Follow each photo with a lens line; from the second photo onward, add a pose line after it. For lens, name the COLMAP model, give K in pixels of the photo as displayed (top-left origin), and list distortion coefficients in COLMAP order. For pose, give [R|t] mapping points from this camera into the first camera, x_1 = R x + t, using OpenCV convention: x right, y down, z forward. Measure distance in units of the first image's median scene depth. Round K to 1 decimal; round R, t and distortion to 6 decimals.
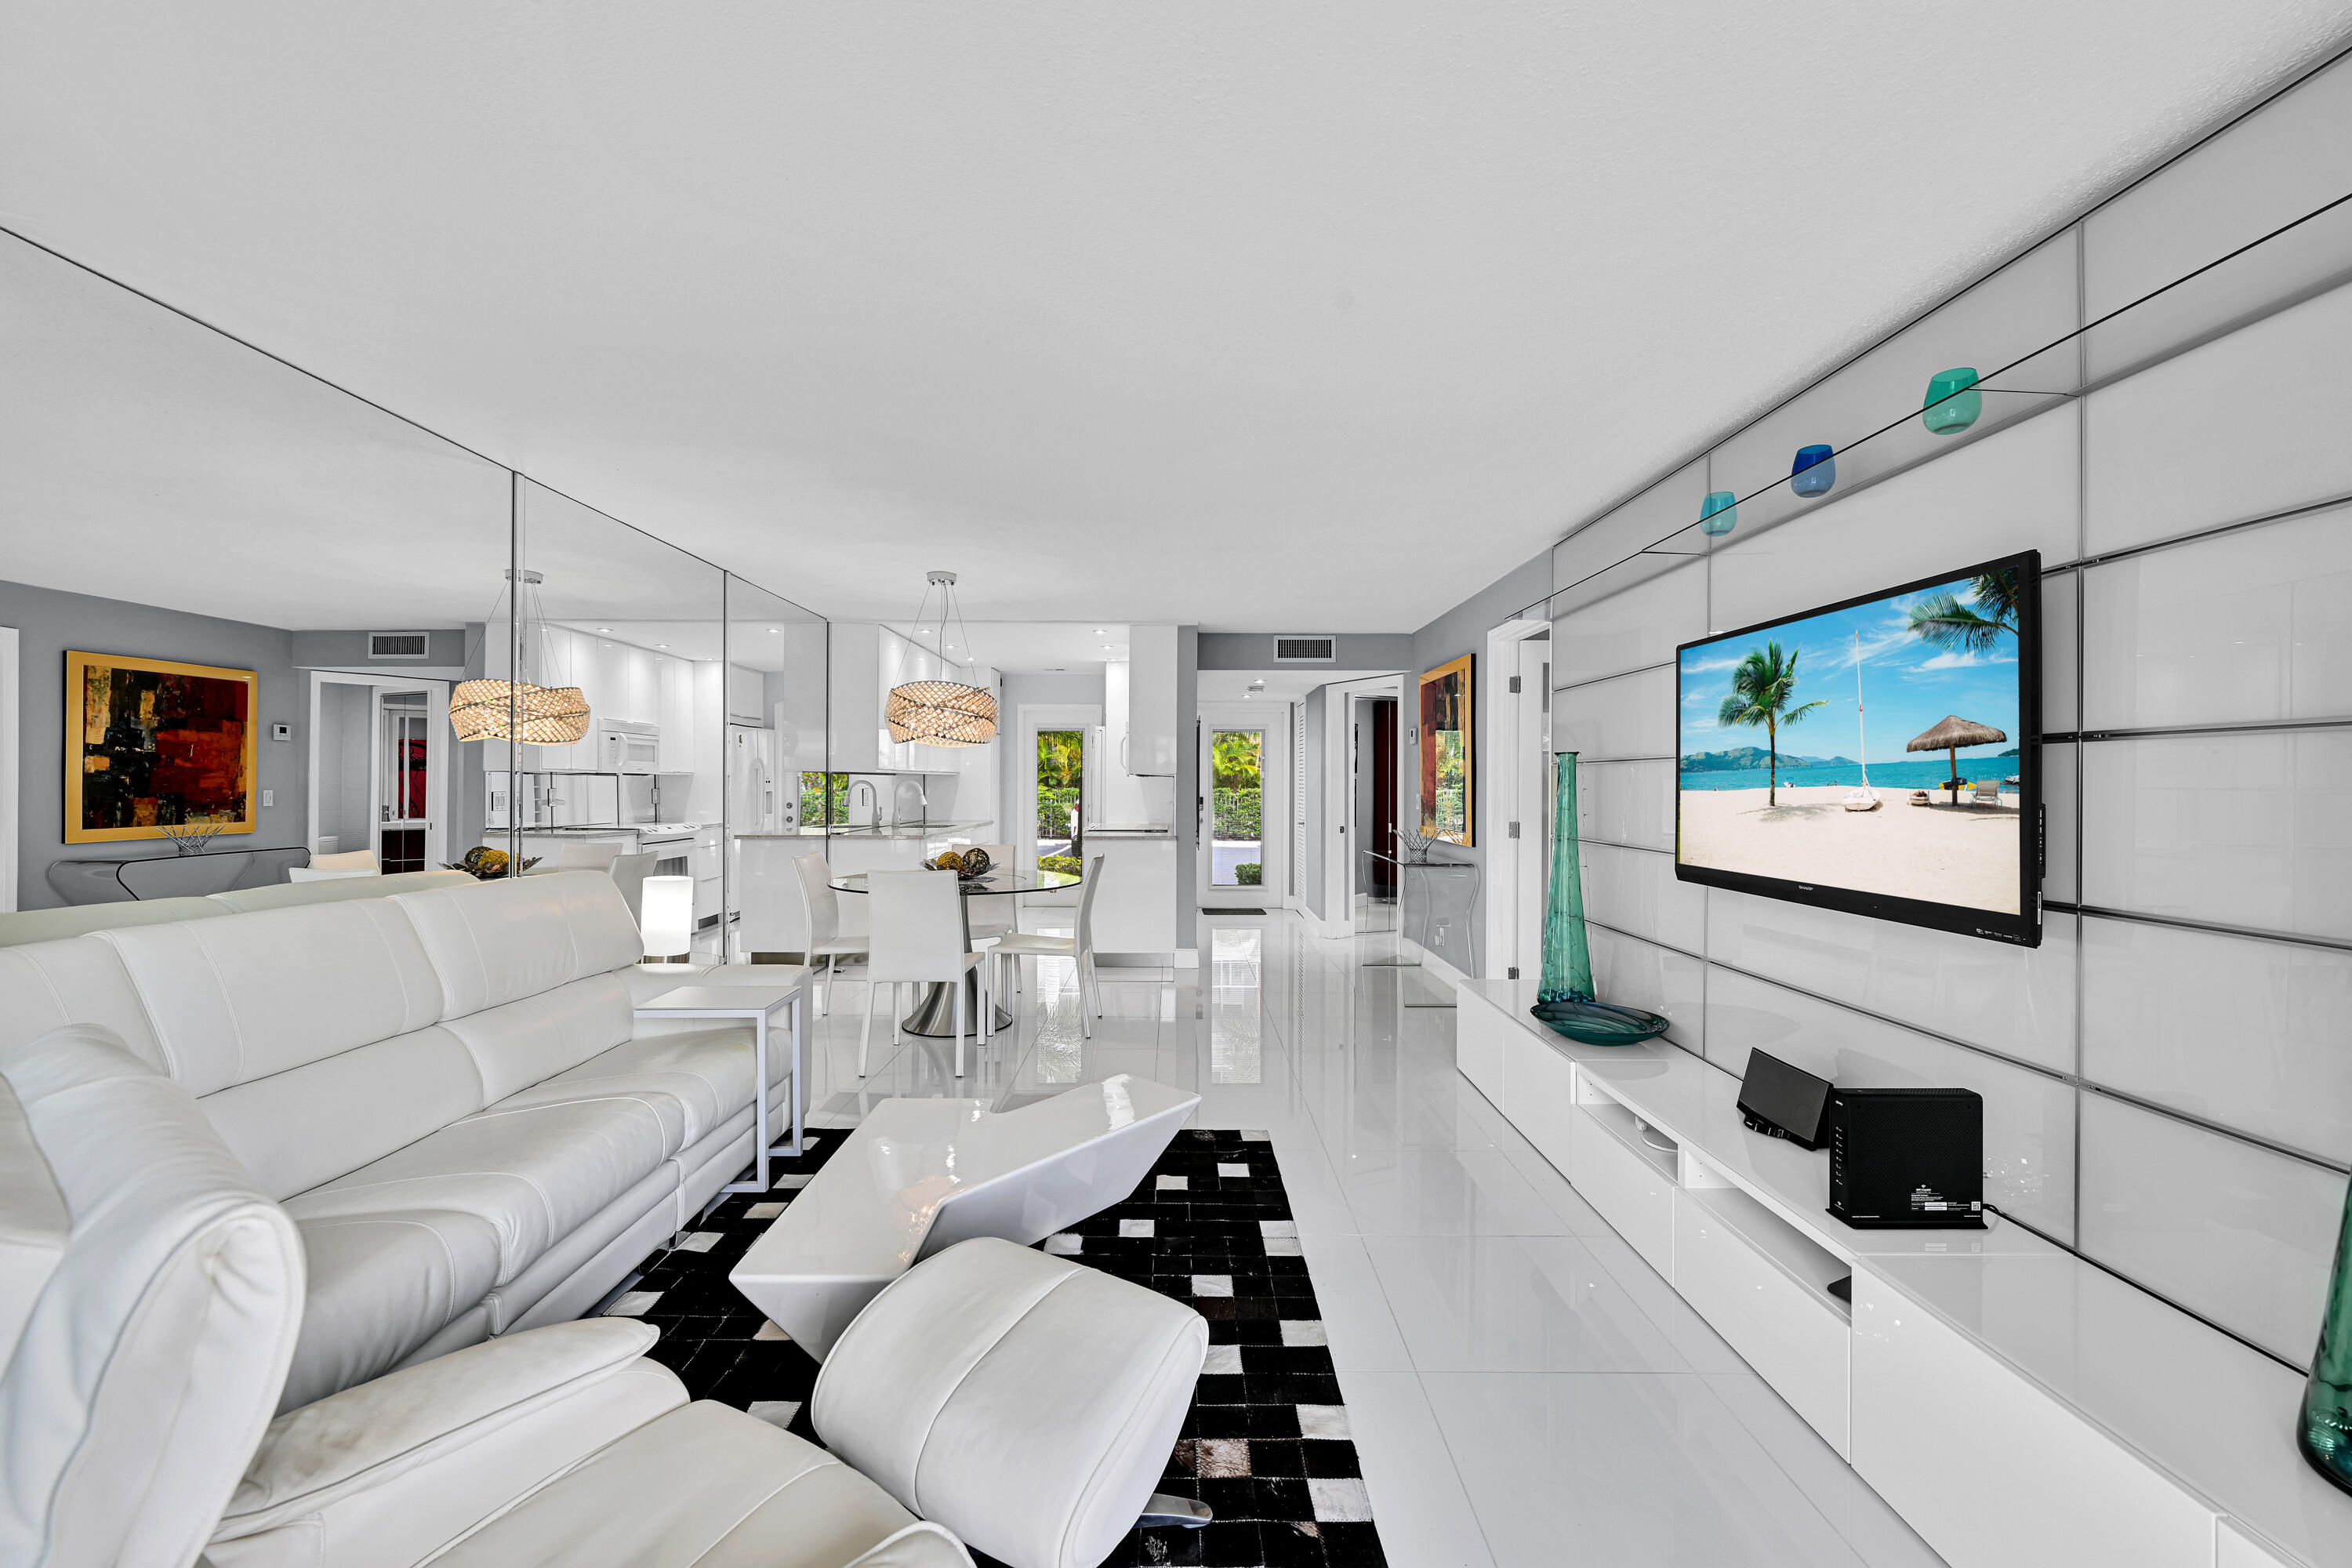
lens RADIAL K [[943.0, 0, 1165.9], [0, 943.0, 778.9], [0, 0, 1]] dist [-0.000811, -0.000165]
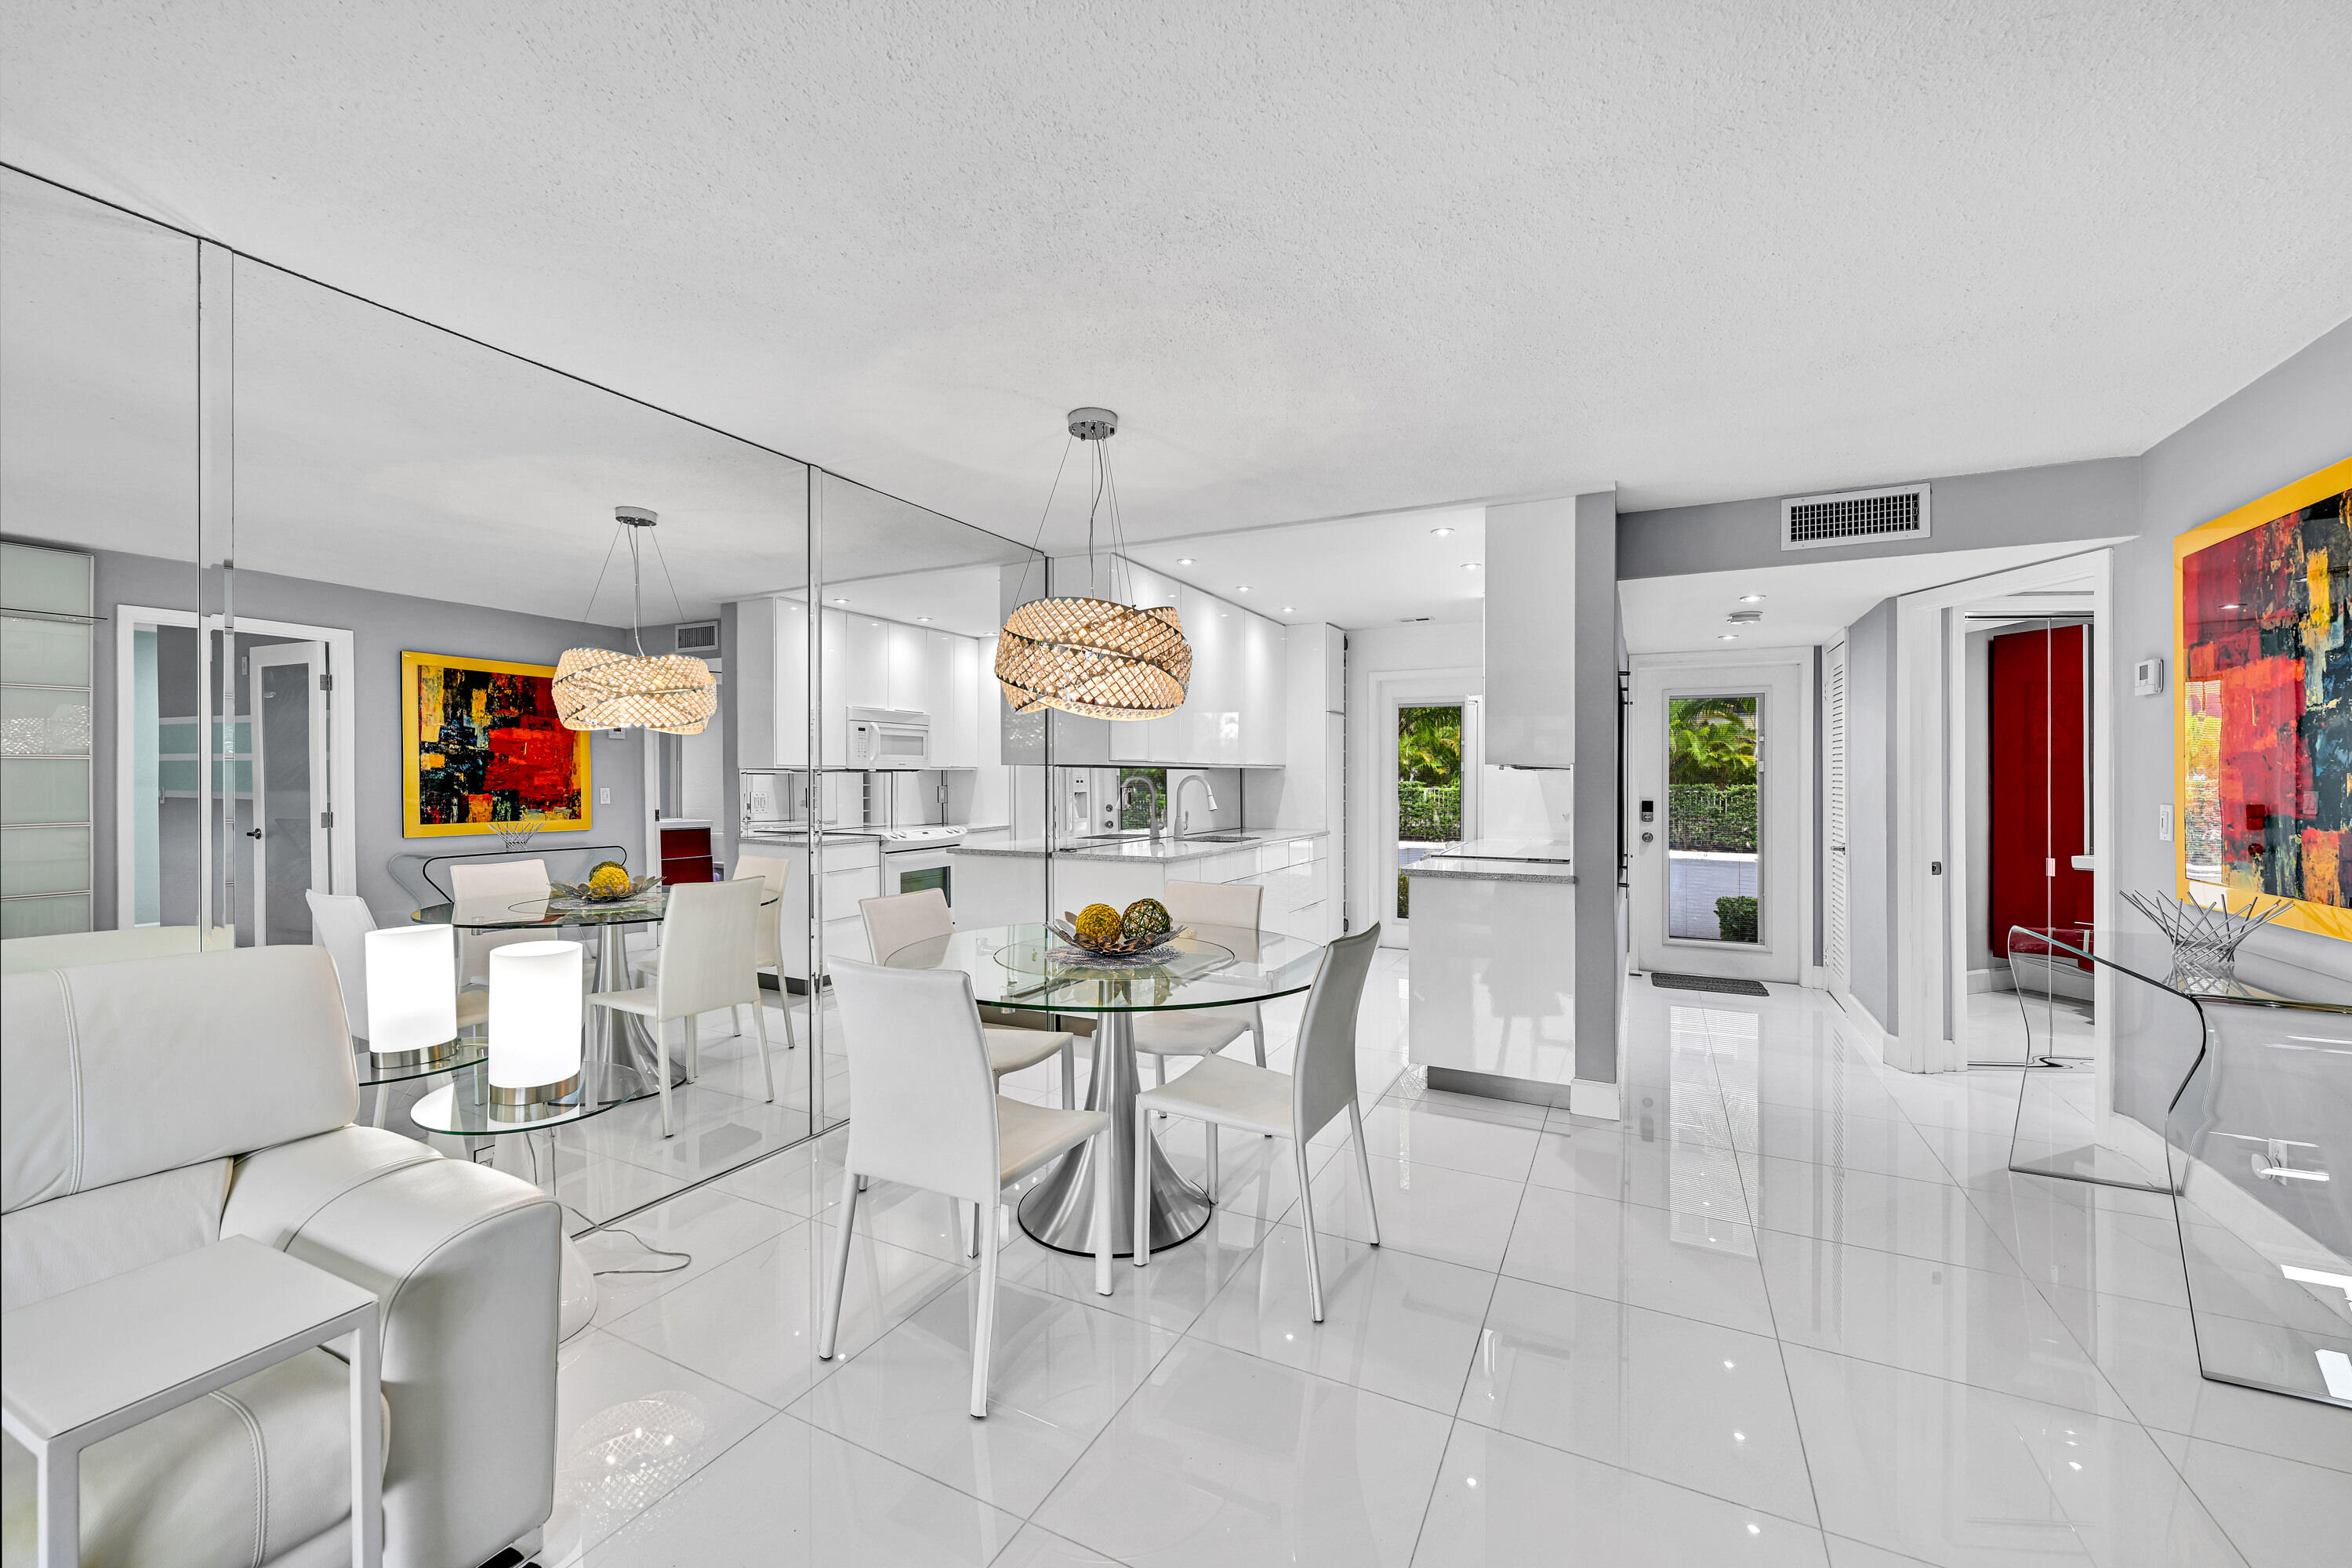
lens RADIAL K [[943.0, 0, 1165.9], [0, 943.0, 778.9], [0, 0, 1]] dist [-0.000811, -0.000165]
pose [[0.894094, -0.000144, -0.447880, 0.043635], [0.002758, 0.999983, 0.005183, -0.000024], [0.447872, -0.005870, 0.894079, 0.385494]]
